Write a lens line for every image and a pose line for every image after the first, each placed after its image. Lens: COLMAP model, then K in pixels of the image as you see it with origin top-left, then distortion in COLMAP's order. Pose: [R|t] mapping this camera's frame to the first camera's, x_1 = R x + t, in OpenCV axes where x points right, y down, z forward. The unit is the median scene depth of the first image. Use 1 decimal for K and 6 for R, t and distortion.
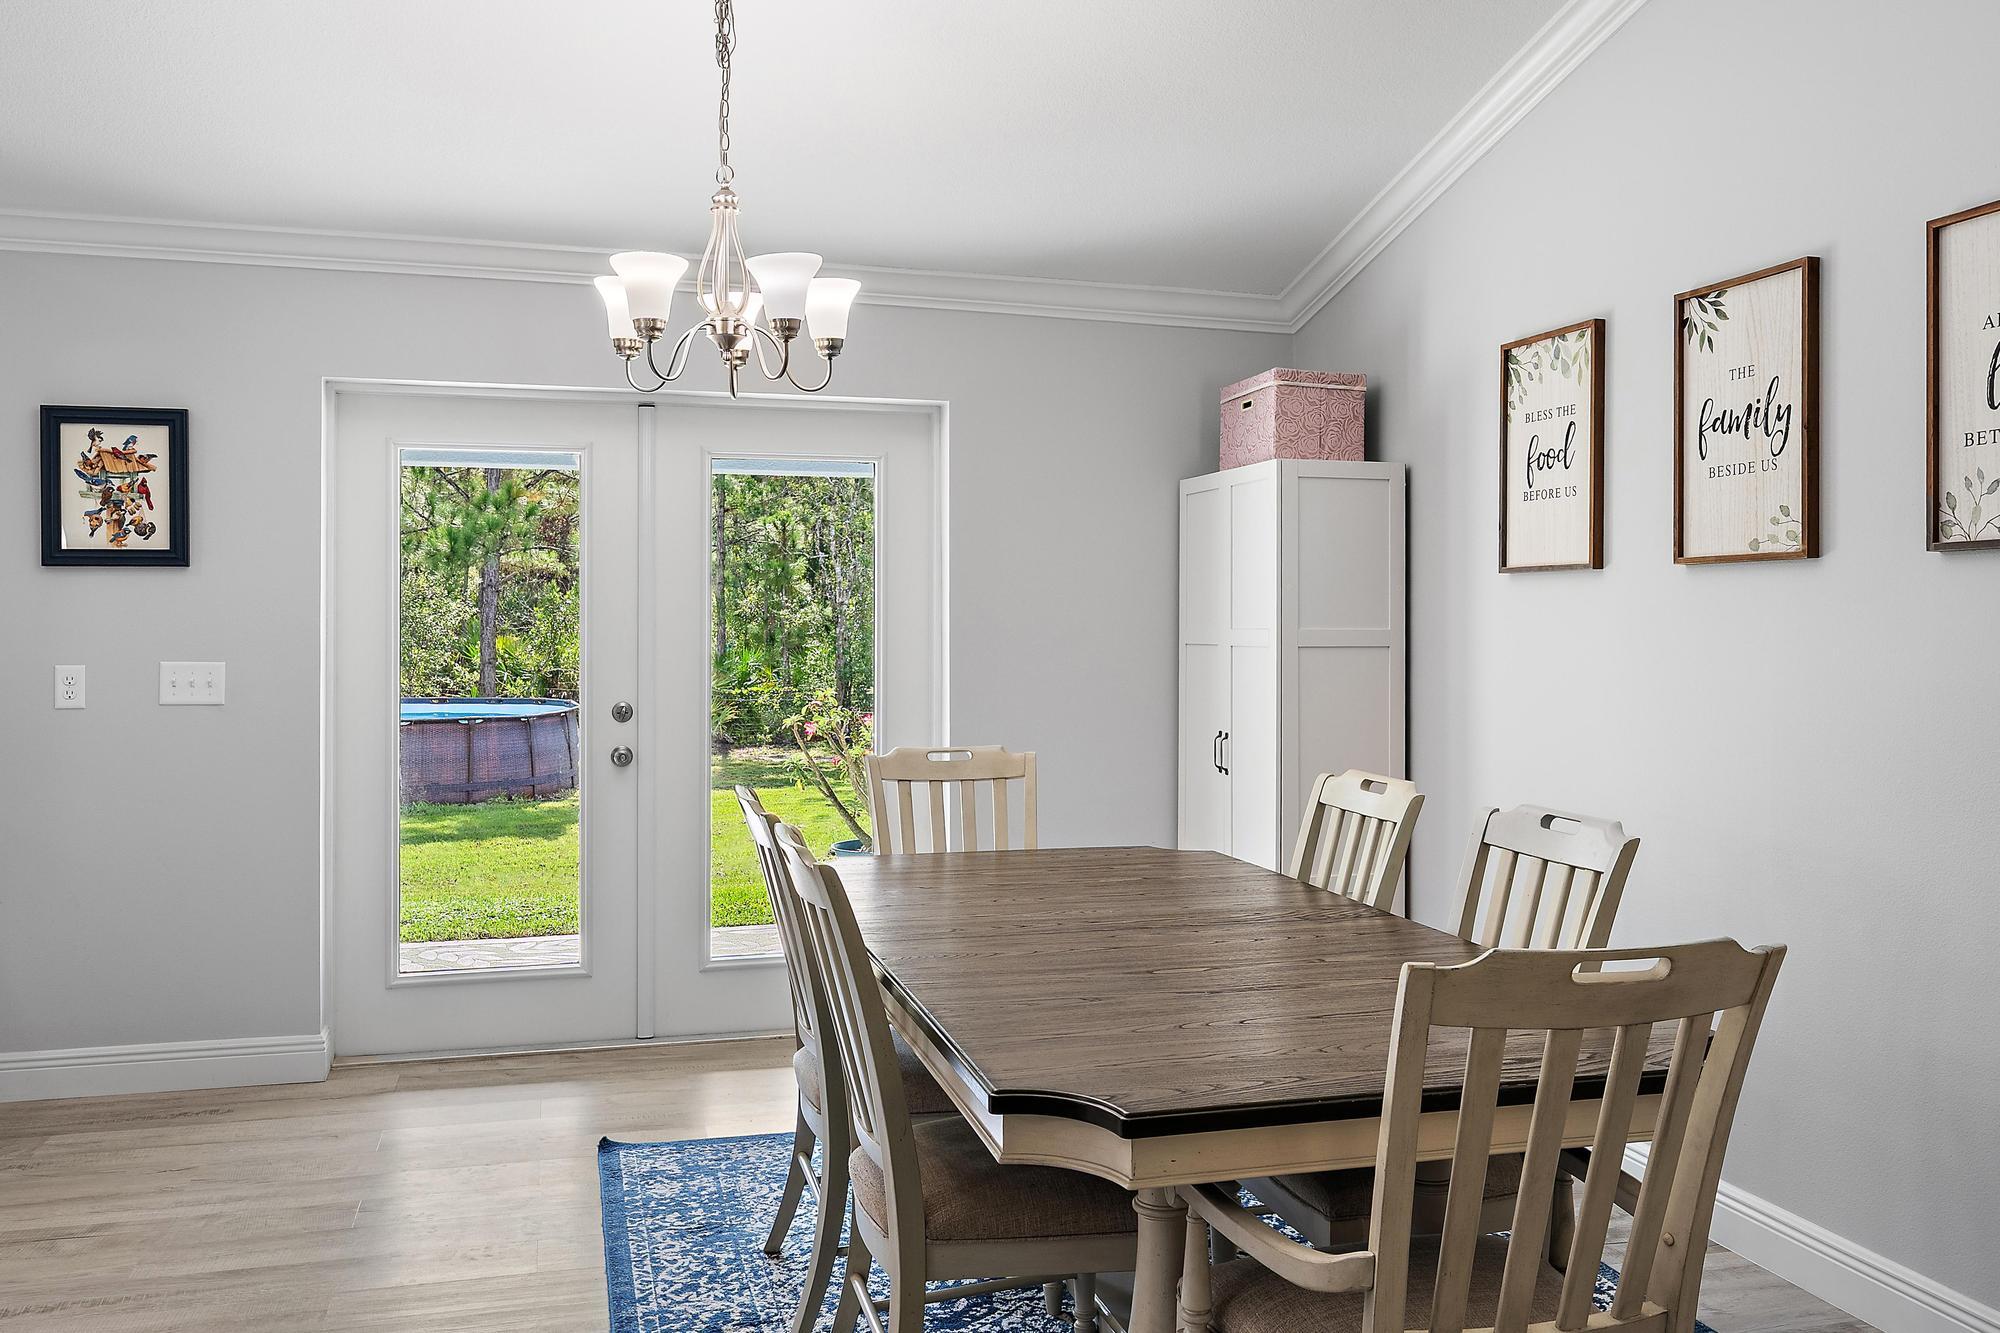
lens RADIAL K [[1618.3, 0, 984.0], [0, 1618.3, 614.7], [0, 0, 1]] dist [0.006058, 0.001643]
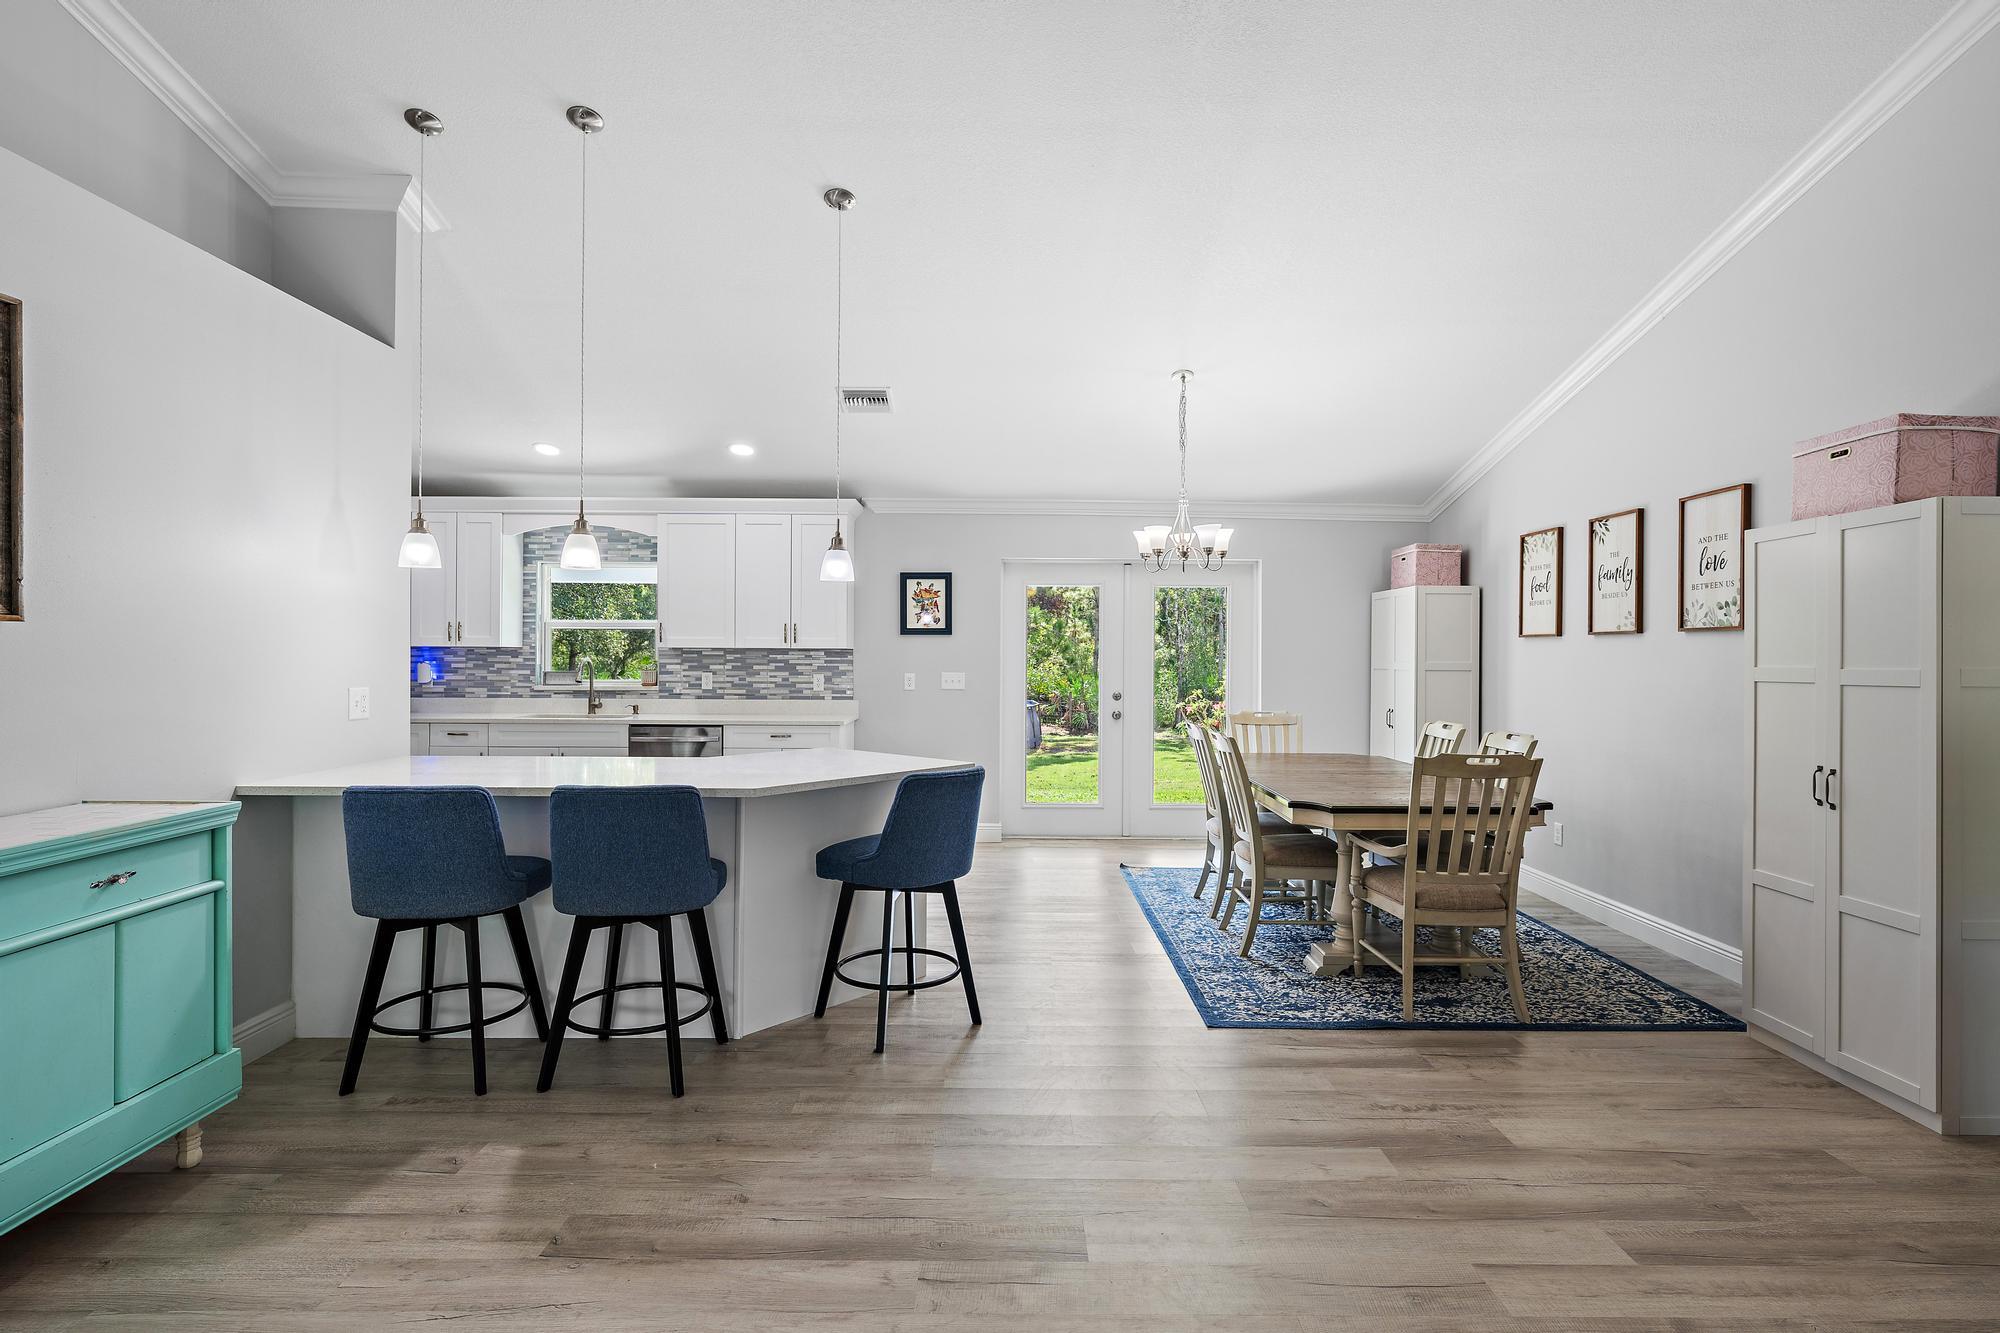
lens RADIAL K [[984.4, 0, 1003.2], [0, 984.4, 654.9], [0, 0, 1]] dist [-0.001645, 0.000139]
pose [[0.966377, 0.004225, -0.257094, -0.021403], [-0.003811, 0.999991, 0.002109, -0.002030], [0.257100, -0.001058, 0.966384, -0.521385]]
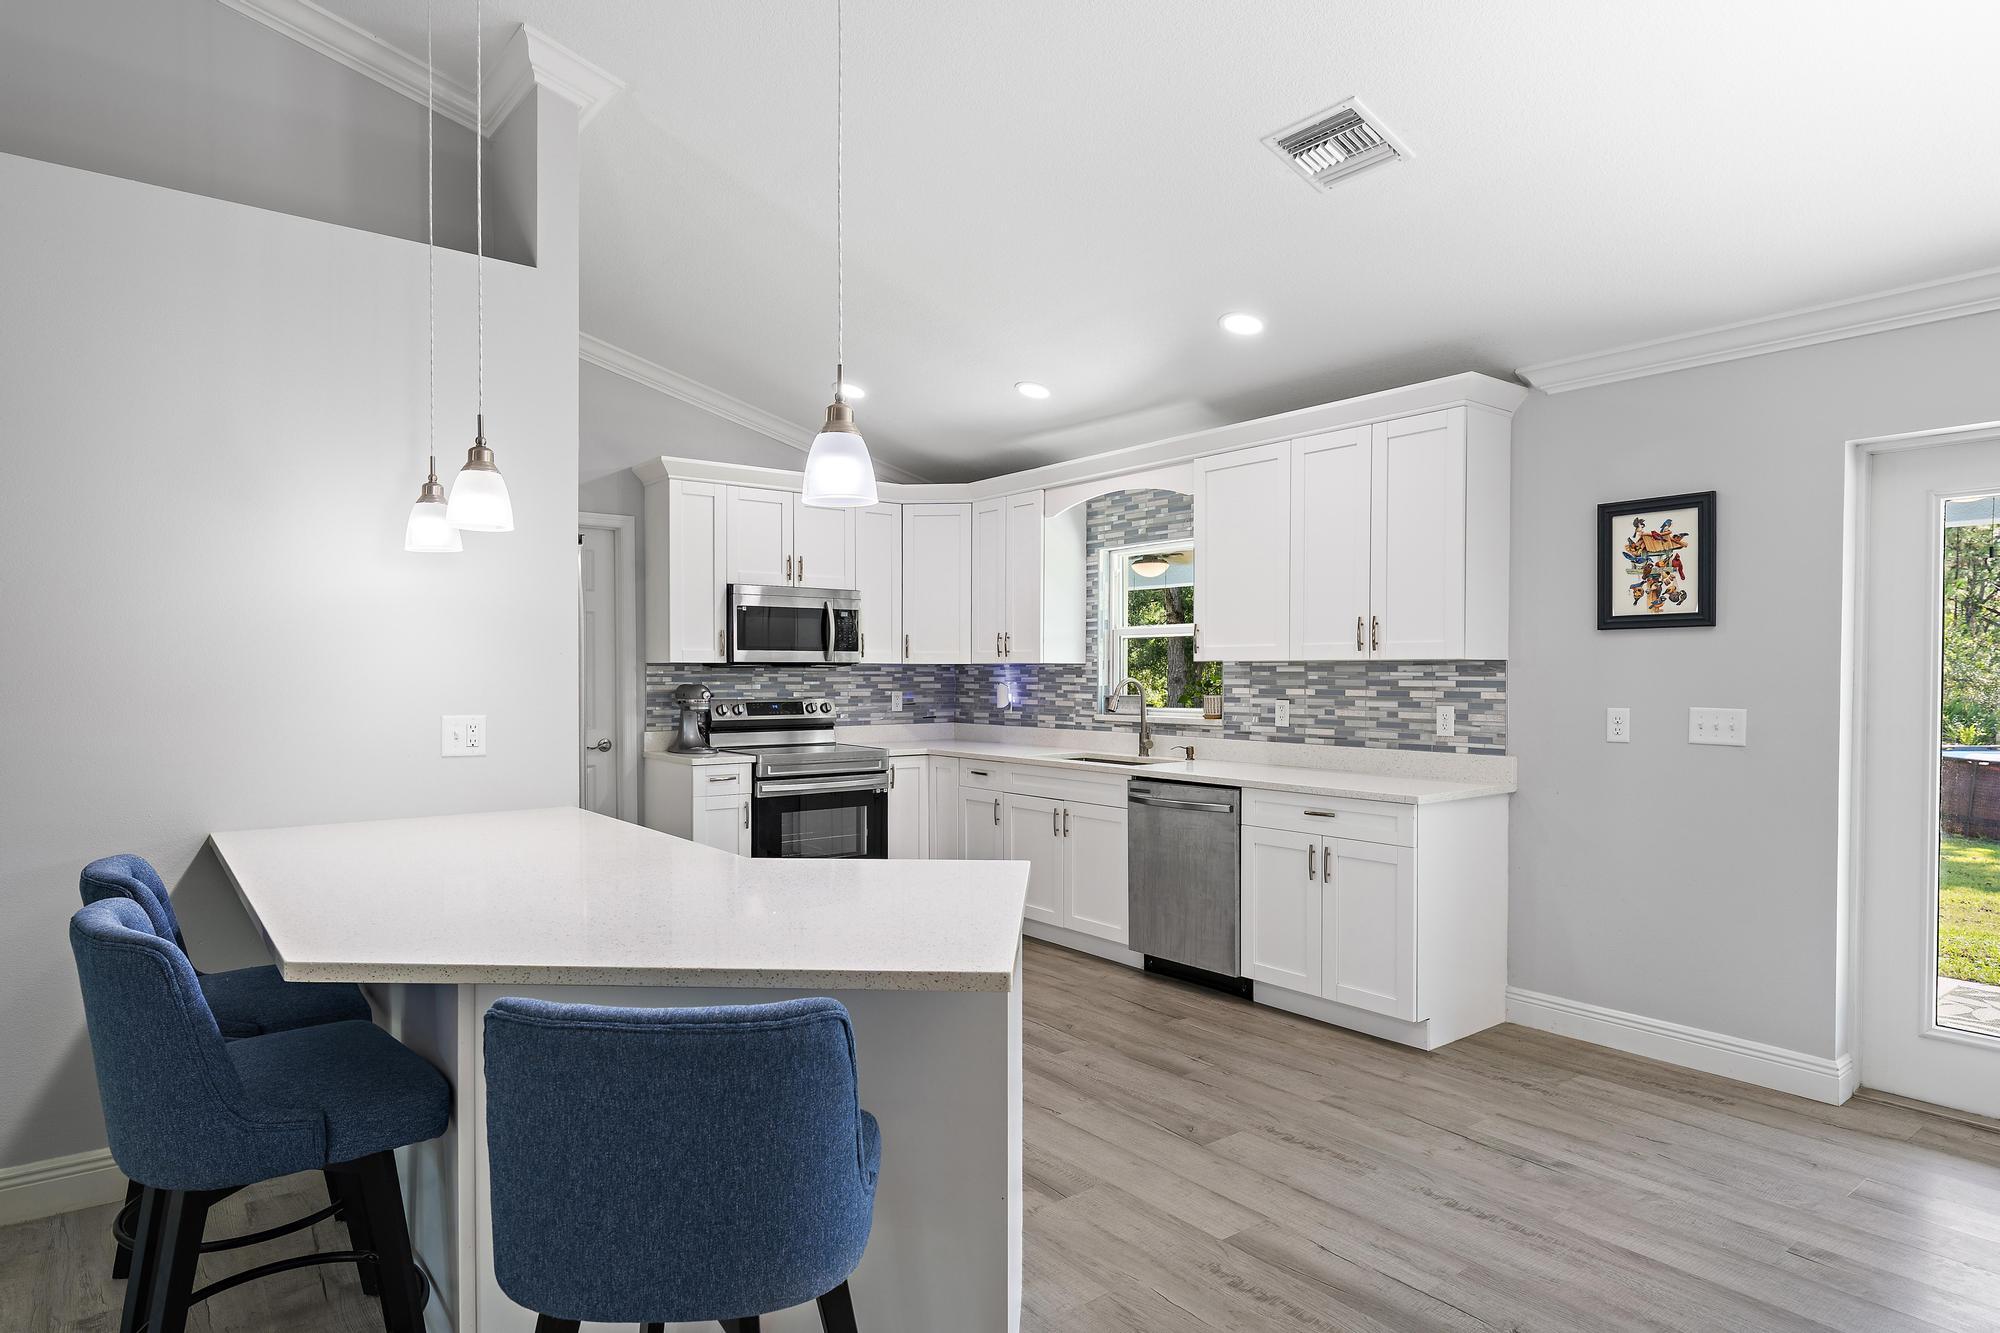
lens RADIAL K [[1119.5, 0, 1011.6], [0, 1119.5, 694.4], [0, 0, 1]] dist [-0.001269, -0.000124]
pose [[0.392660, 0.017622, -0.919515, 0.057148], [0.002073, 0.999797, 0.020045, 0.002313], [0.919682, -0.009777, 0.392543, 0.248697]]
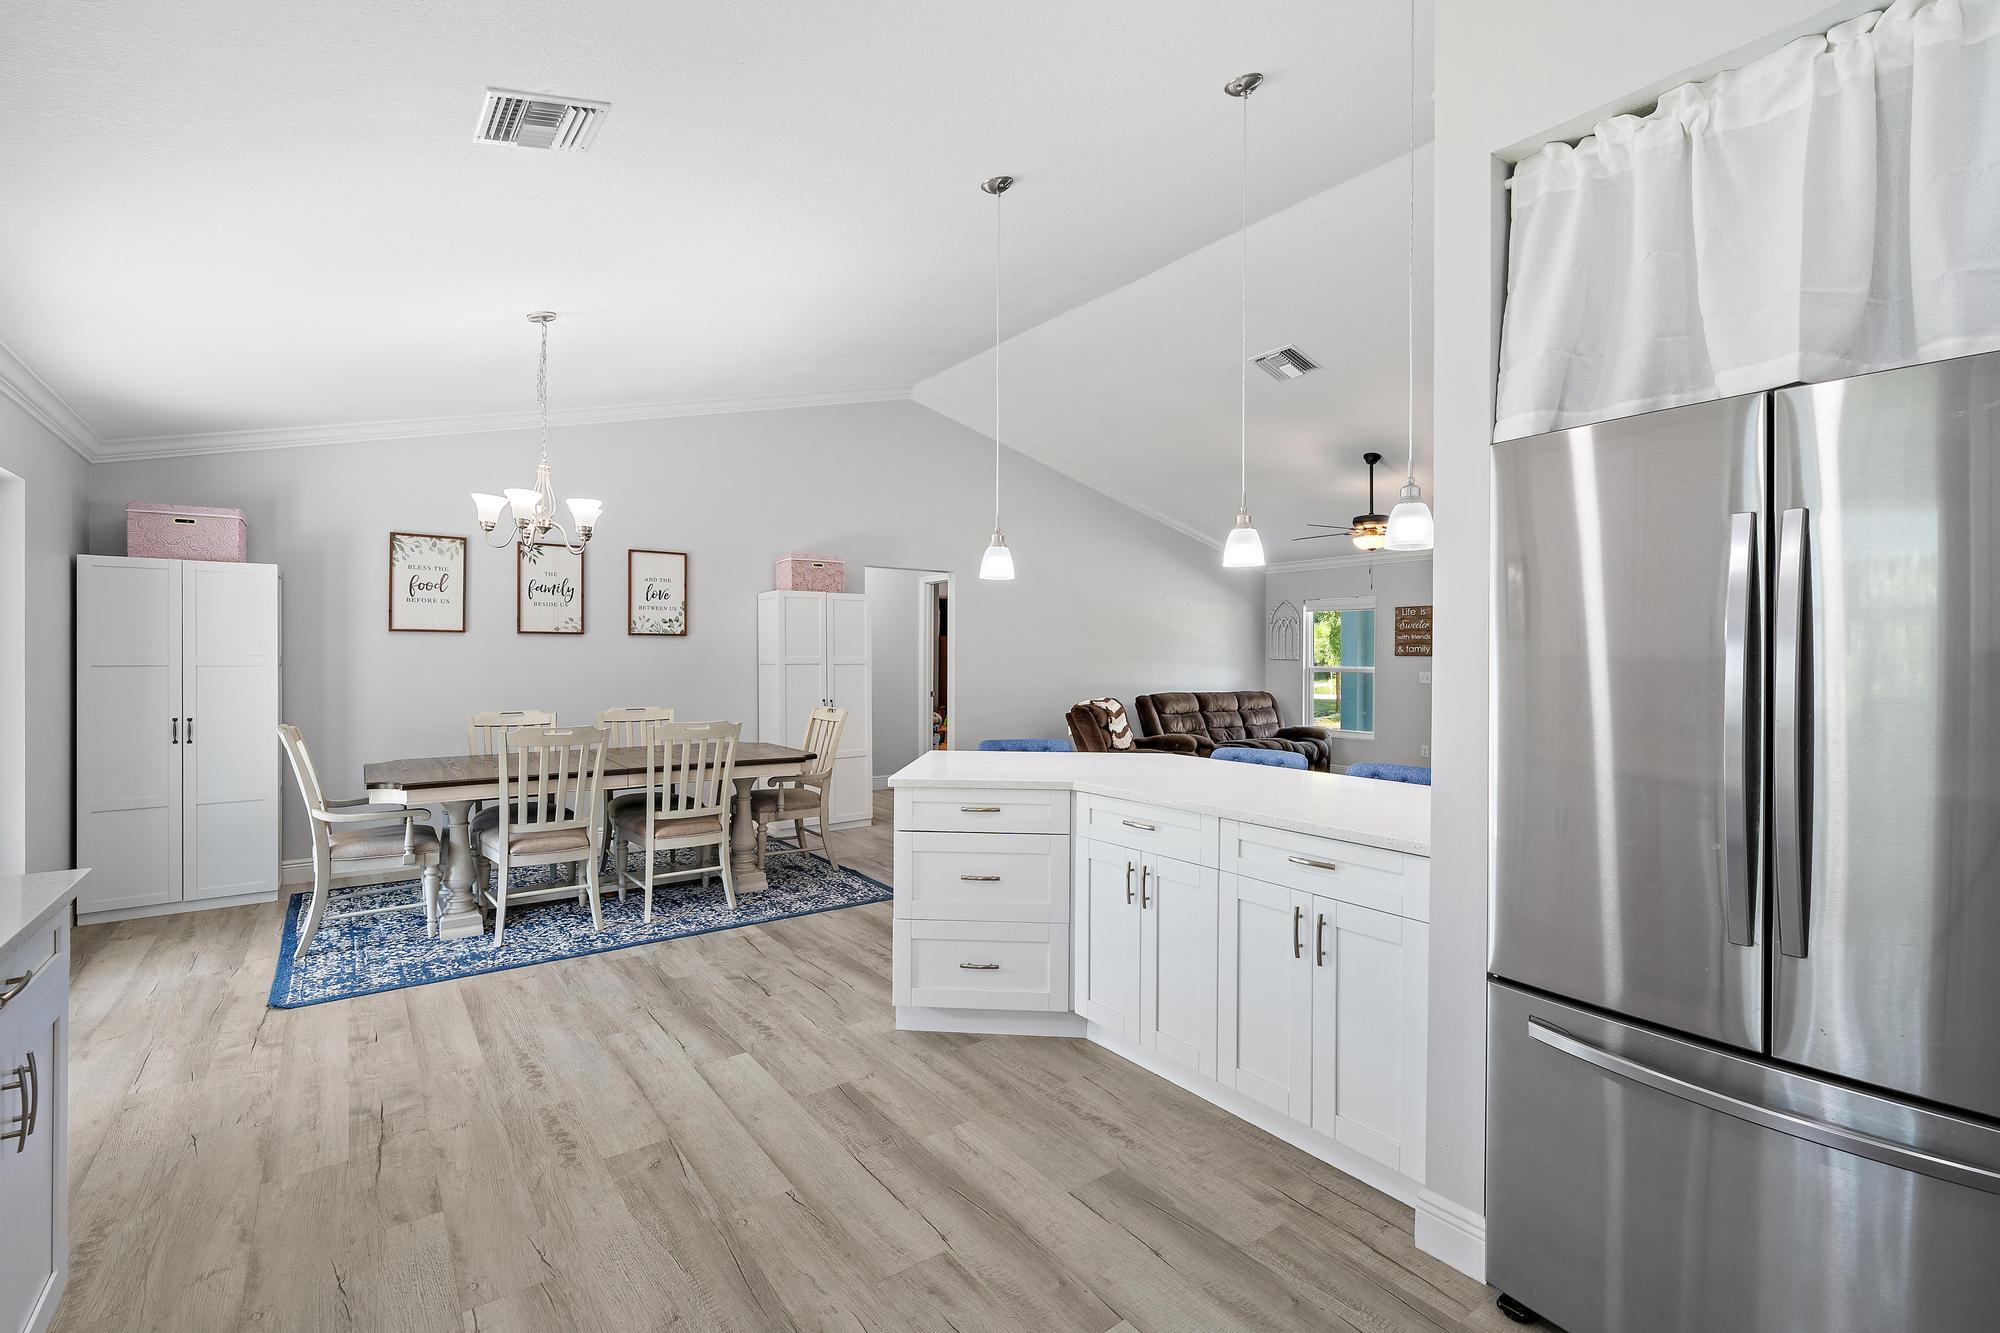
lens RADIAL K [[883.1, 0, 995.5], [0, 883.1, 655.7], [0, 0, 1]] dist [-0.000807, 0.000169]
pose [[-0.355545, -0.002932, 0.934655, -1.219540], [-0.008292, 0.999966, -0.000017, 0.002054], [-0.934622, -0.007756, -0.355557, 0.675045]]
